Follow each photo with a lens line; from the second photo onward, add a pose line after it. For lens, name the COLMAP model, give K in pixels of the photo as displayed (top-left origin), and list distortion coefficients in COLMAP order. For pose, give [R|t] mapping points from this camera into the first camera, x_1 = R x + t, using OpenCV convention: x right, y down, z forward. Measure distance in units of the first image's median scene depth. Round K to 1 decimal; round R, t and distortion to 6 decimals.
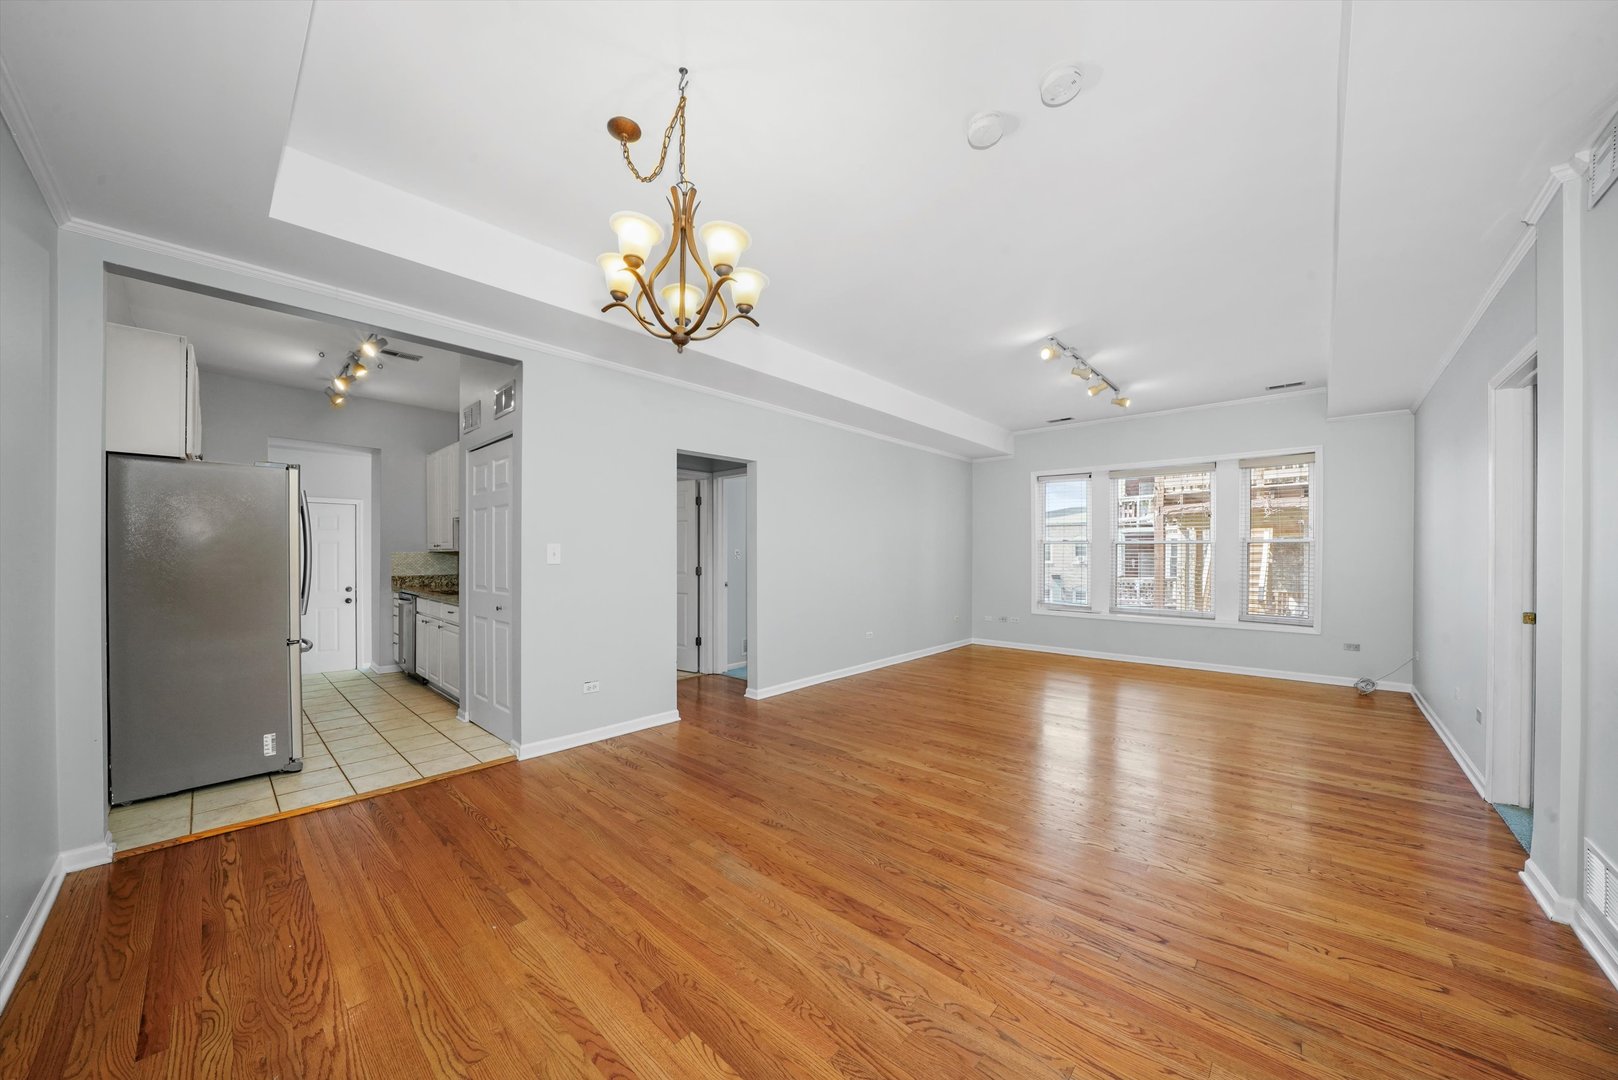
lens RADIAL K [[562.0, 0, 794.0], [0, 562.0, 551.8], [0, 0, 1]] dist [-0.022222, 0.001572]
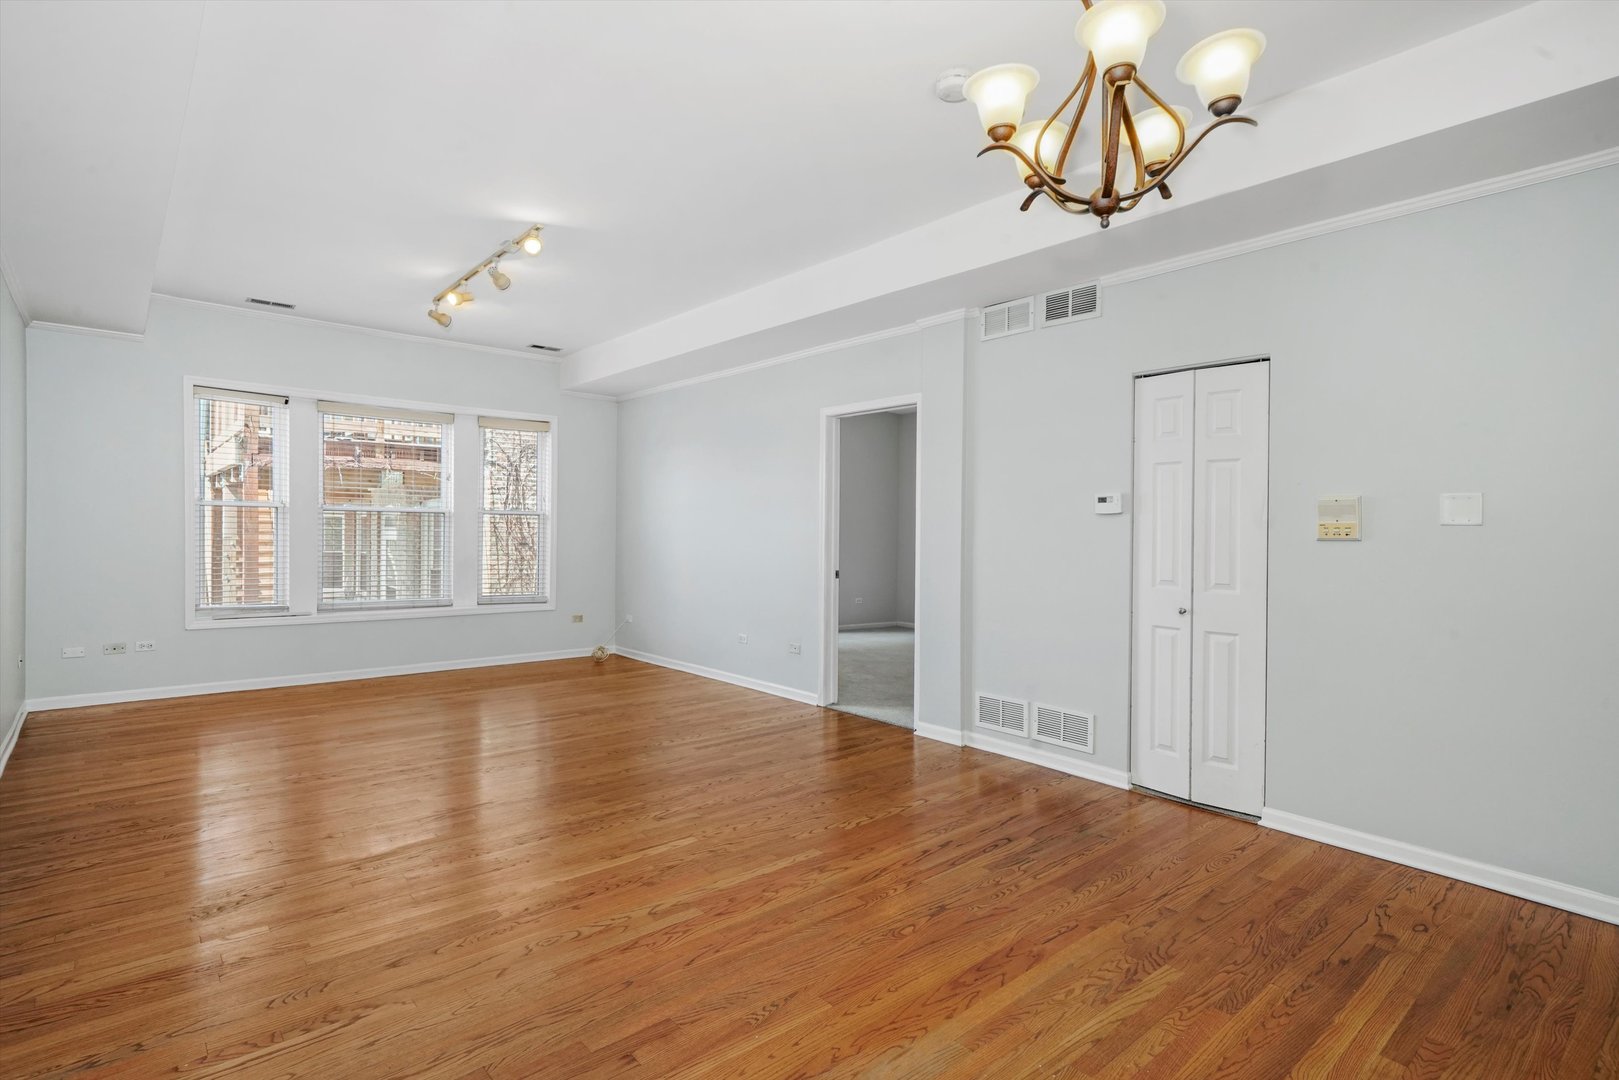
lens RADIAL K [[798.6, 0, 784.6], [0, 798.6, 522.8], [0, 0, 1]] dist [0.003100, 0.000493]
pose [[0.120449, 0.009415, 0.992675, -0.375666], [-0.016027, 0.999843, -0.007538, 0.000547], [-0.992590, -0.015001, 0.120581, 0.400854]]
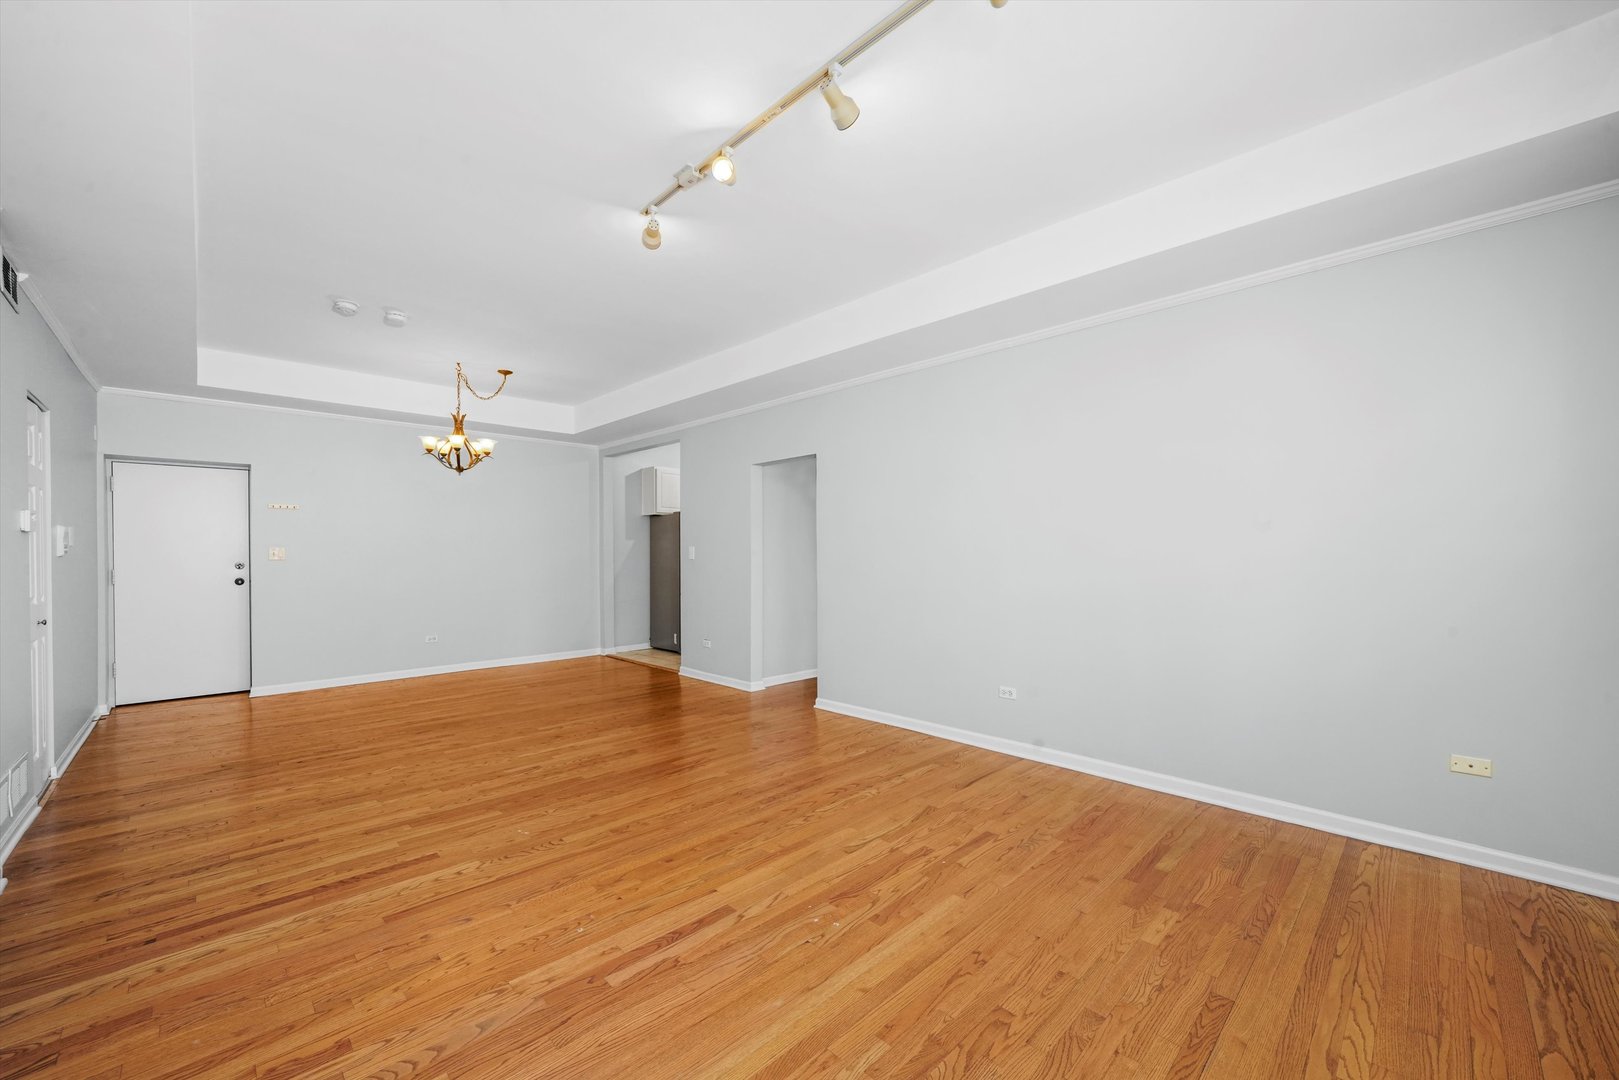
lens RADIAL K [[625.8, 0, 804.6], [0, 625.8, 562.5], [0, 0, 1]] dist [-0.012232, 0.001804]
pose [[-0.040535, 0.014658, -0.999071, 0.830432], [0.006123, 0.999877, 0.014422, 0.003511], [0.999159, -0.005533, -0.040620, 0.862795]]
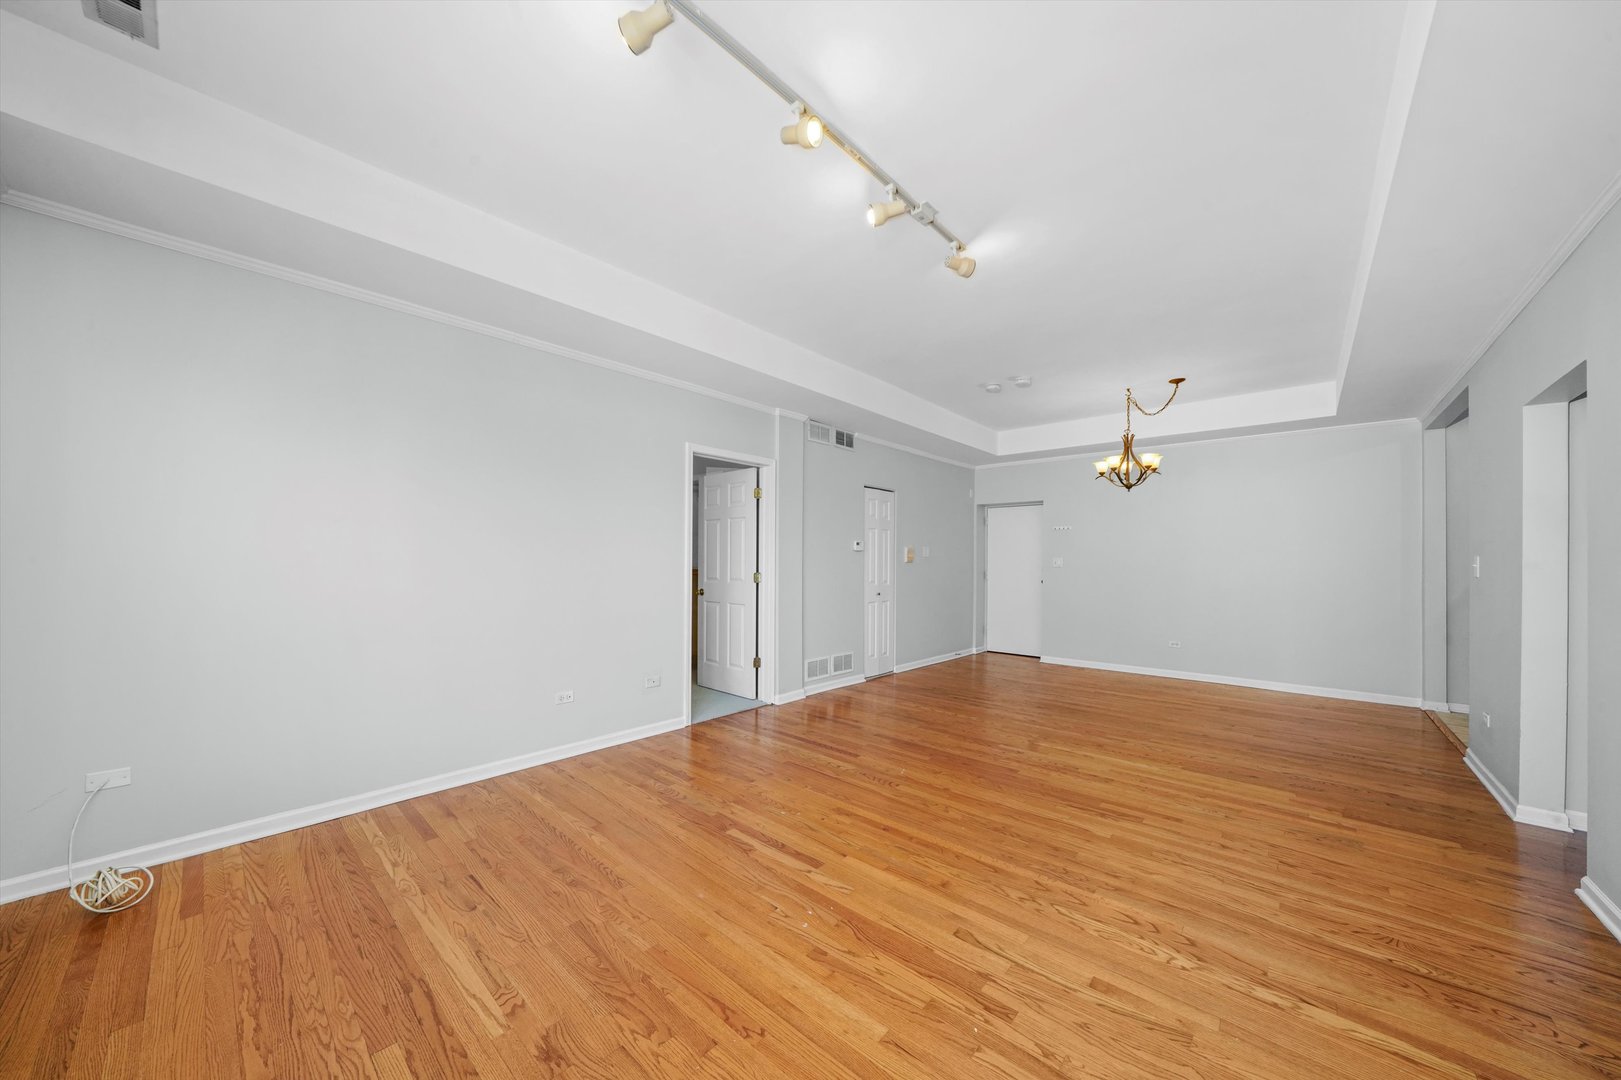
lens RADIAL K [[563.0, 0, 792.8], [0, 563.0, 554.6], [0, 0, 1]] dist [-0.022222, 0.001572]
pose [[-0.999869, -0.011350, -0.011512, 0.479589], [-0.011180, 0.999829, -0.014724, 0.005582], [0.011677, -0.014594, -0.999825, 1.202270]]
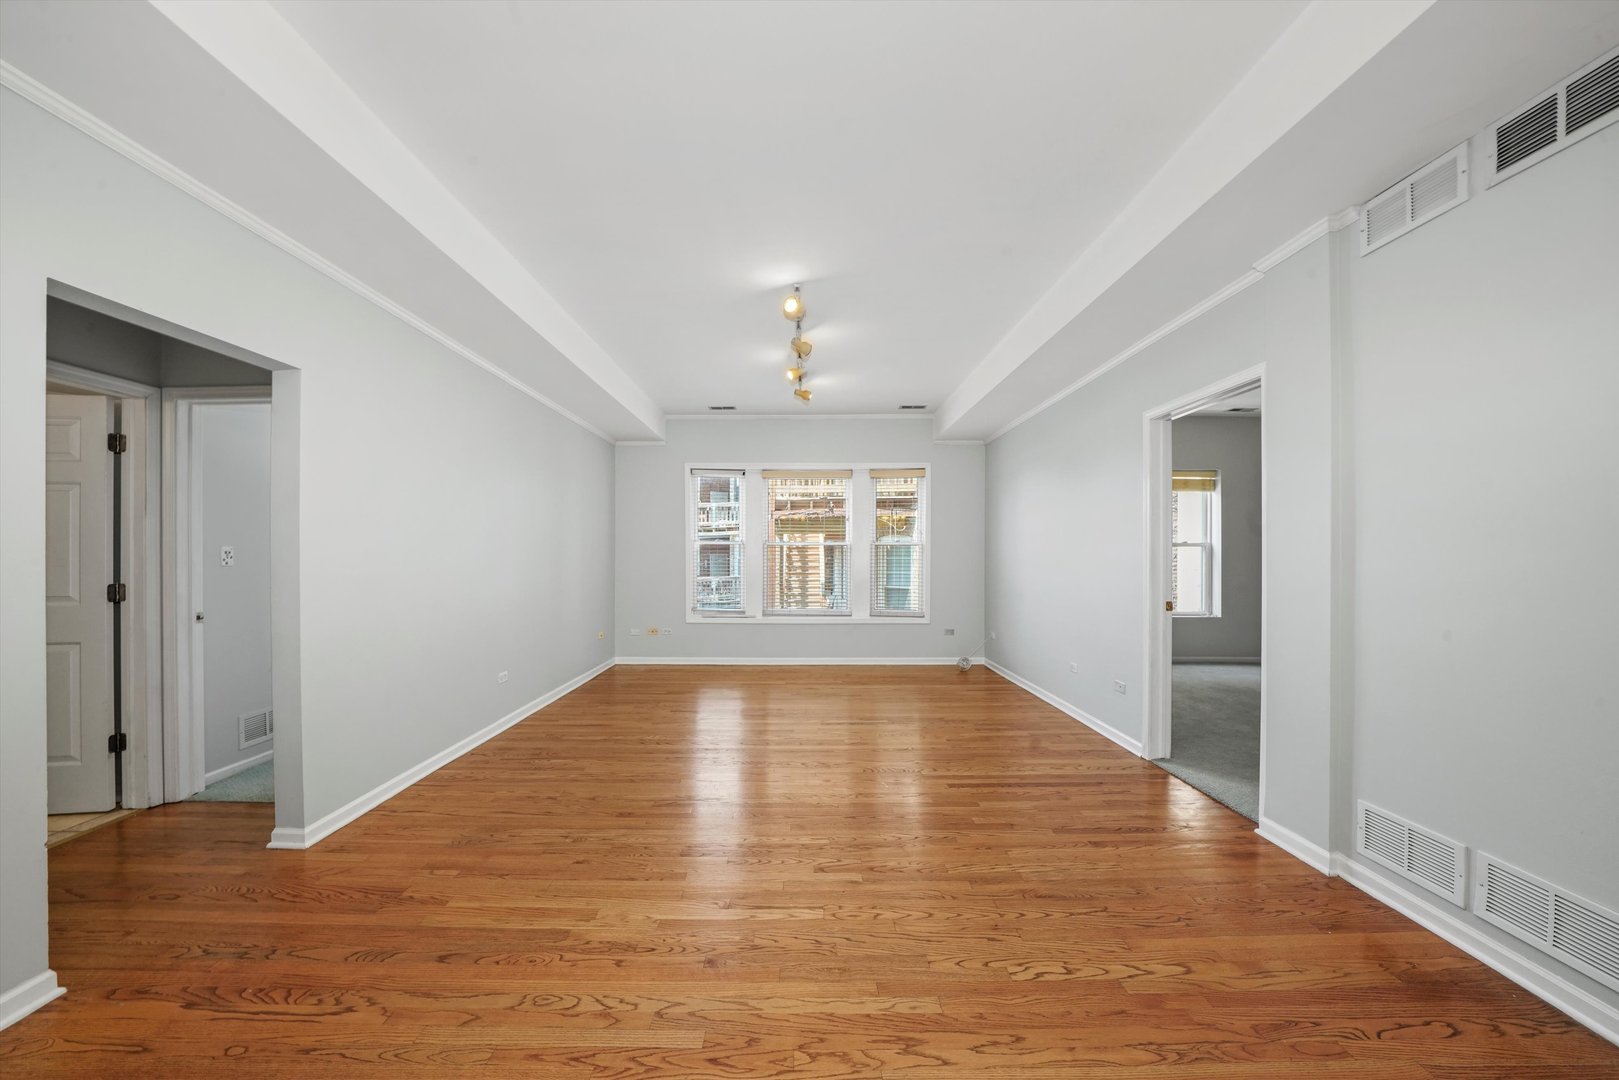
lens RADIAL K [[562.3, 0, 796.8], [0, 562.3, 555.8], [0, 0, 1]] dist [-0.022222, 0.001572]
pose [[0.735046, -0.002017, 0.678015, -0.062997], [-0.000623, 0.999993, 0.003651, 0.001351], [-0.678017, -0.003106, 0.735039, 0.290663]]
